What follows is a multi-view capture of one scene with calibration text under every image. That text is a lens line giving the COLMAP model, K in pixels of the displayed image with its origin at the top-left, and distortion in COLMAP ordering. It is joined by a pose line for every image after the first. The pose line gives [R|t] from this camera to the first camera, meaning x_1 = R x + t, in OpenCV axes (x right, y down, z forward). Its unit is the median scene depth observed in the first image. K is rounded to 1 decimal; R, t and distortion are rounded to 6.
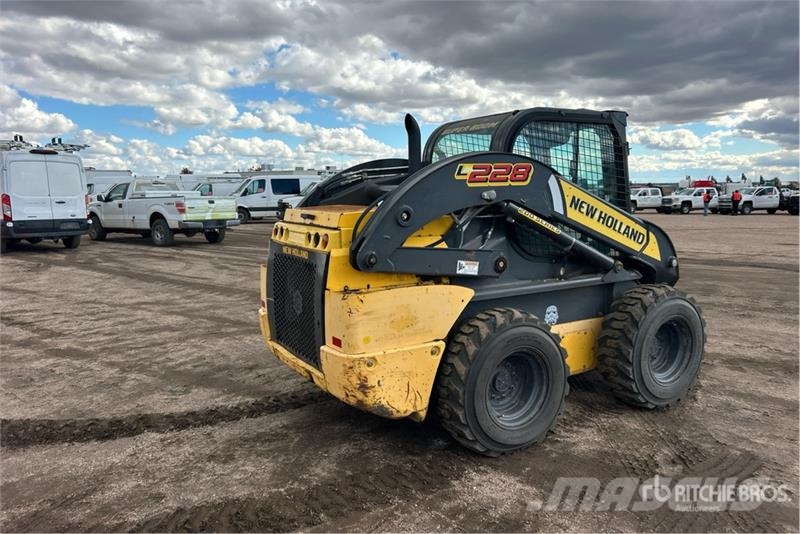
lens RADIAL K [[609.0, 0, 409.7], [0, 609.0, 264.8], [0, 0, 1]] dist [0.087201, -0.086582]
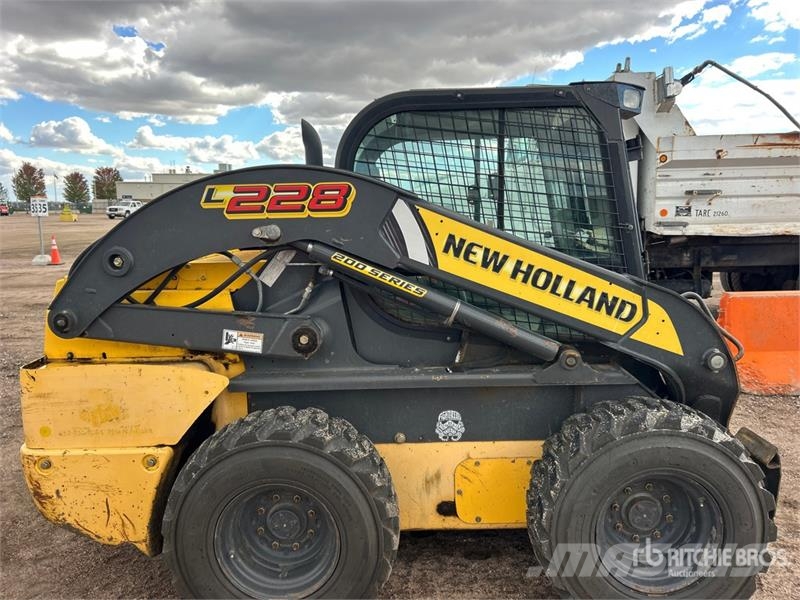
lens RADIAL K [[604.1, 0, 402.8], [0, 604.1, 292.8], [0, 0, 1]] dist [0.086777, -0.095207]
pose [[0.847986, 0.059111, -0.526712, 0.530774], [-0.055218, 0.998206, 0.023125, -0.065633], [0.527134, 0.009474, 0.849729, 0.475244]]
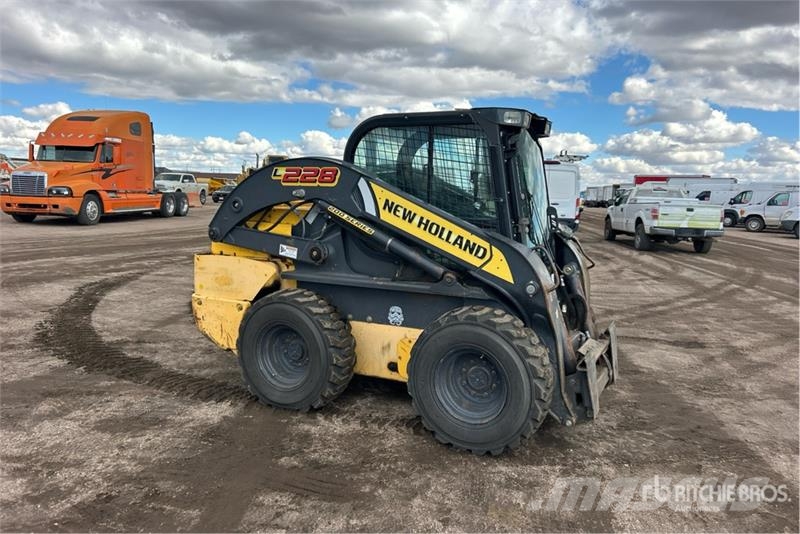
lens RADIAL K [[609.0, 0, 409.7], [0, 609.0, 264.8], [0, 0, 1]] dist [0.087201, -0.086582]
pose [[0.540025, 0.126136, -0.832144, 1.132765], [-0.136822, 0.988711, 0.061077, -0.070022], [0.830454, 0.080872, 0.551186, 0.473484]]
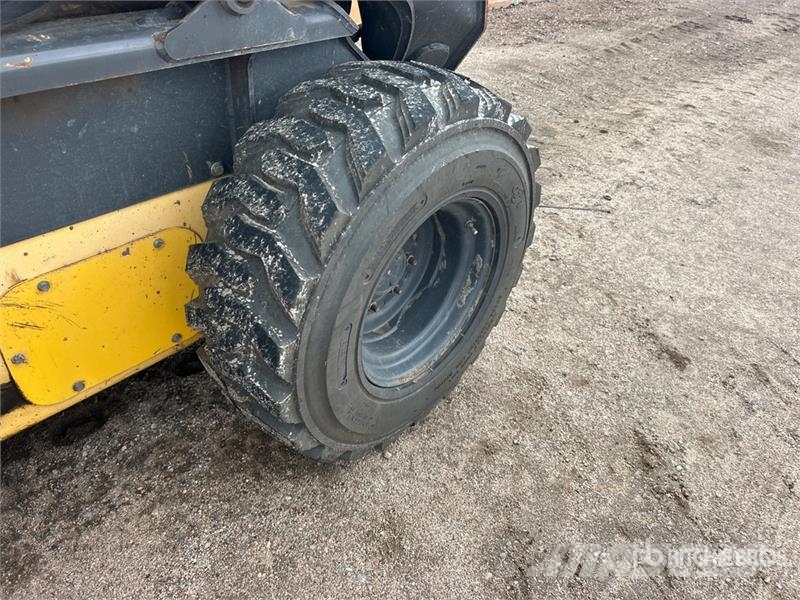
lens RADIAL K [[605.5, 0, 403.3], [0, 605.5, 308.6], [0, 0, 1]] dist [0.063040, -0.061026]
pose [[0.953137, -0.106893, 0.283028, 0.341382], [-0.051713, 0.864173, 0.500530, -0.009747], [-0.298088, -0.491709, 0.818147, 0.793915]]
